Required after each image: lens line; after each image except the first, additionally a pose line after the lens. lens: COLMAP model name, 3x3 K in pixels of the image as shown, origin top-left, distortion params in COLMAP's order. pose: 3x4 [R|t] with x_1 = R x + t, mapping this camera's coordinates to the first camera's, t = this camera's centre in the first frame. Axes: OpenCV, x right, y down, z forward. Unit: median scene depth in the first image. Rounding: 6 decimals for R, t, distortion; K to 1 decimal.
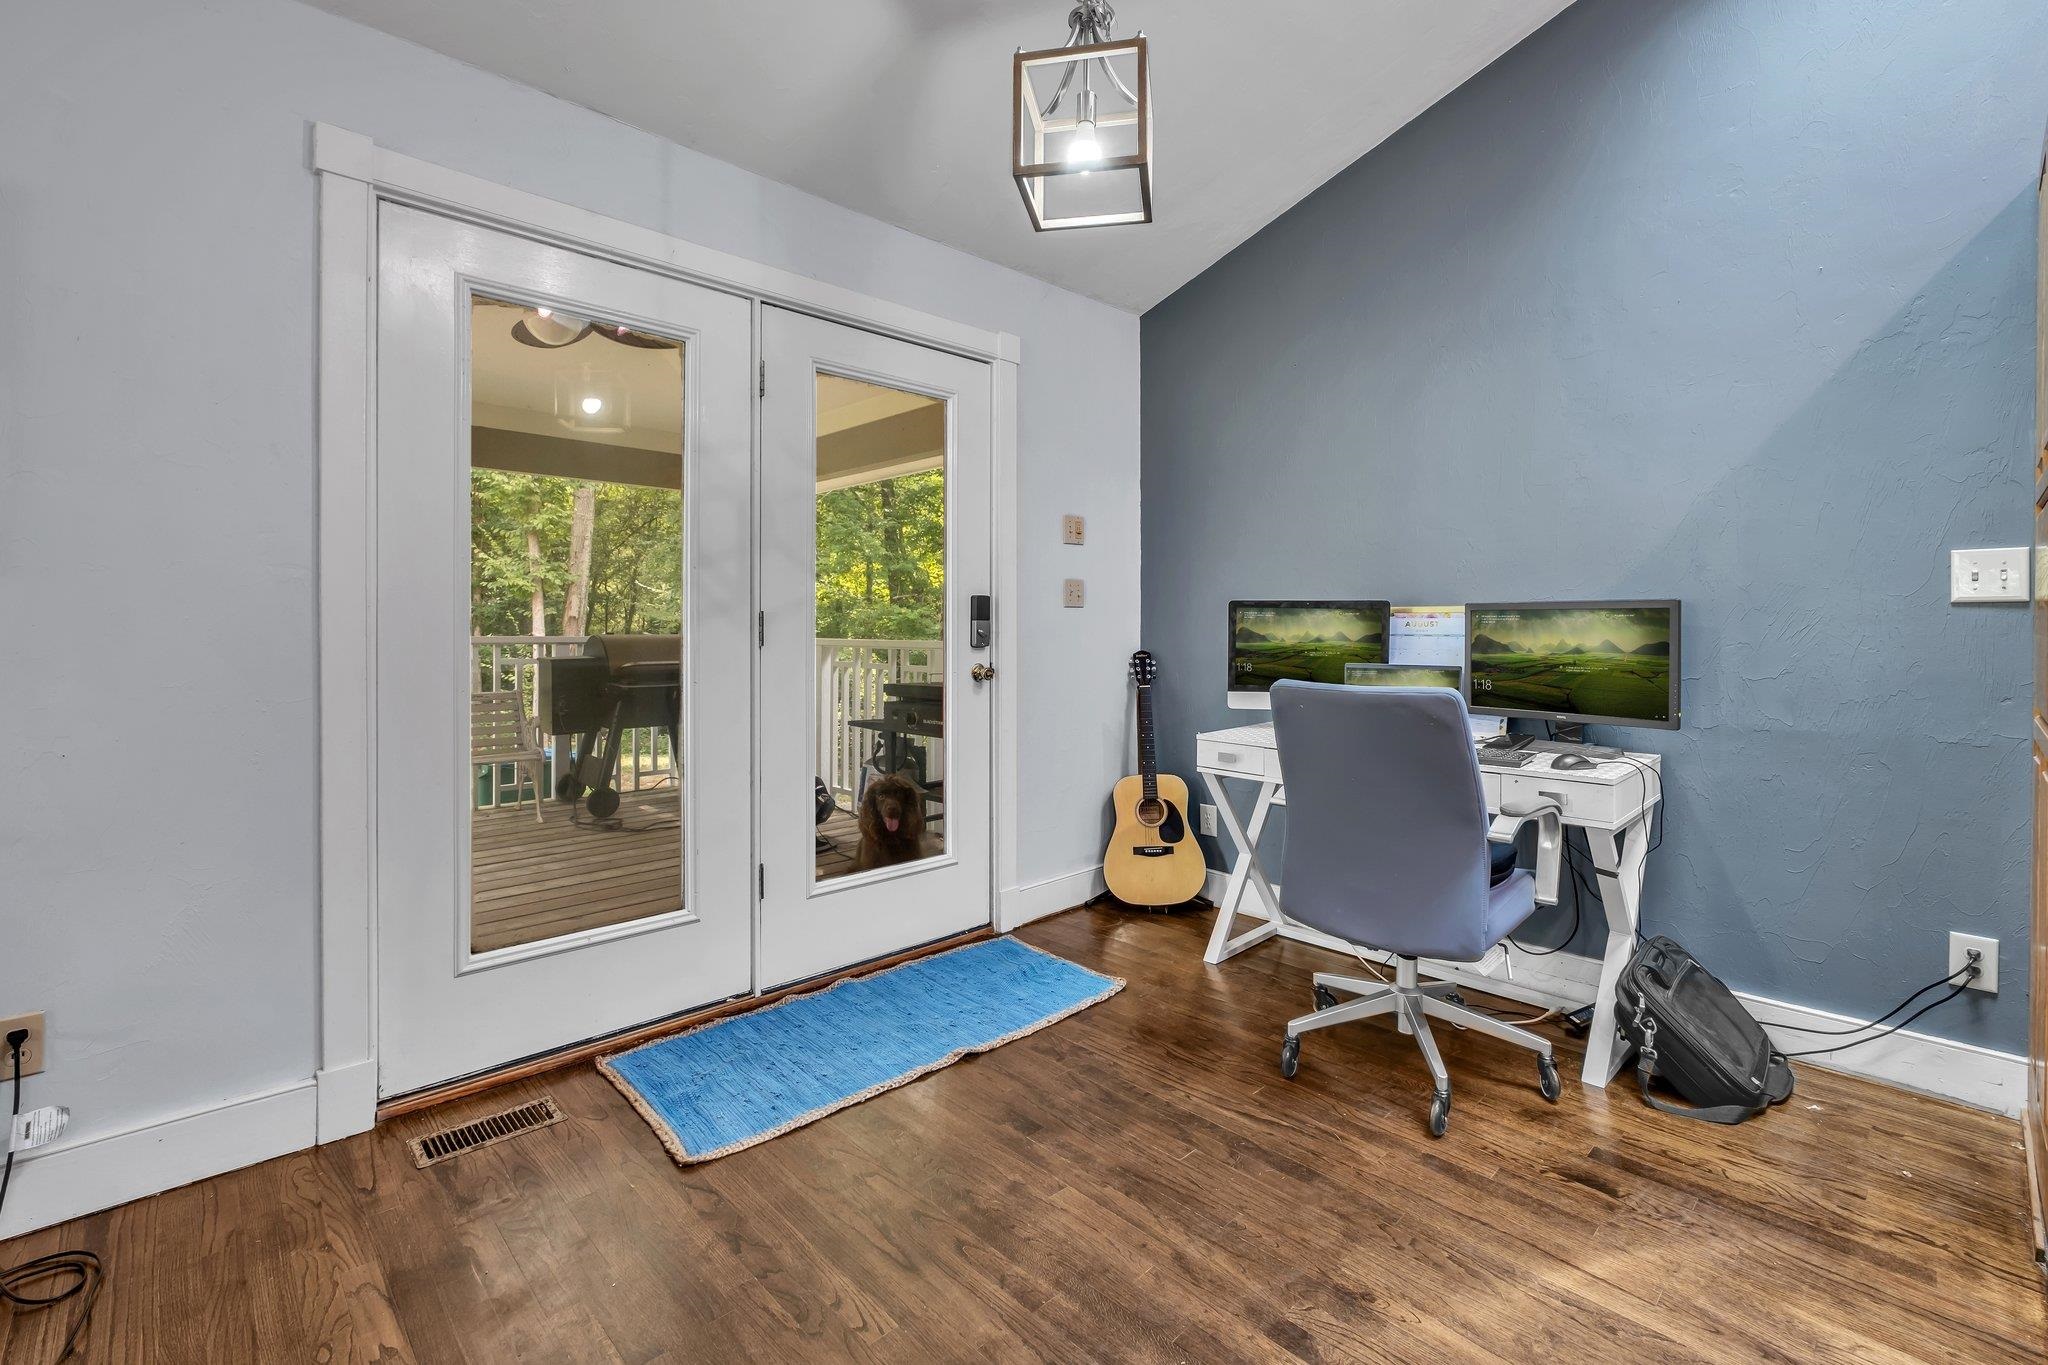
lens RADIAL K [[898.5, 0, 998.8], [0, 898.5, 623.3], [0, 0, 1]] dist [-0.000206, -0.000148]
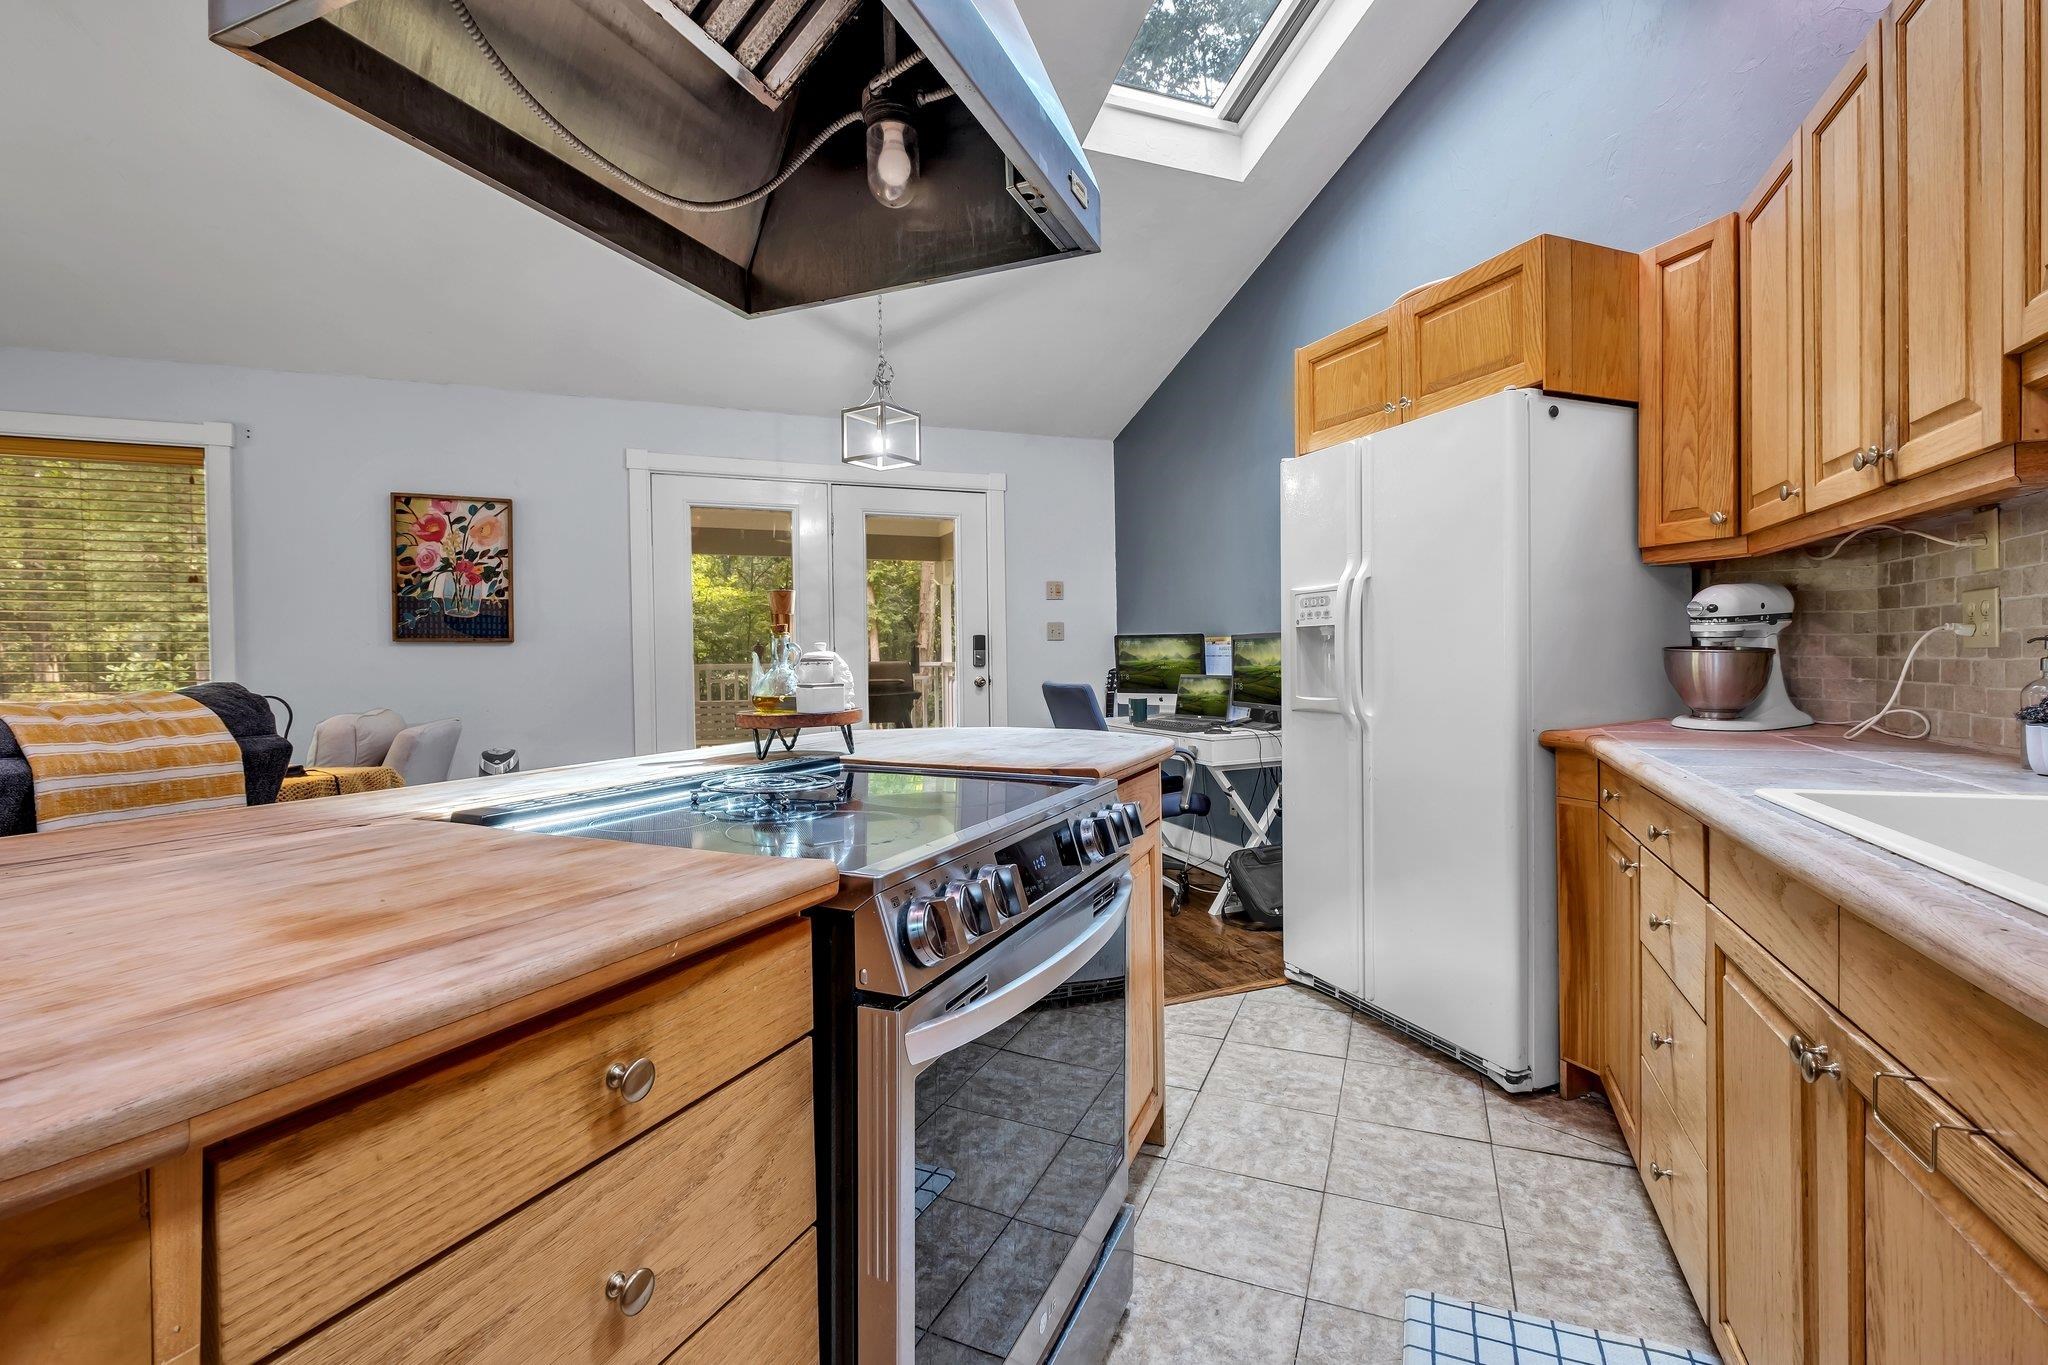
lens RADIAL K [[914.0, 0, 1029.9], [0, 914.0, 647.1], [0, 0, 1]] dist [-0.001228, -0.000356]
pose [[0.929101, -0.021815, -0.369181, 0.740784], [0.021946, 0.999752, -0.003845, -0.000612], [0.369174, -0.004530, 0.929349, -0.570620]]
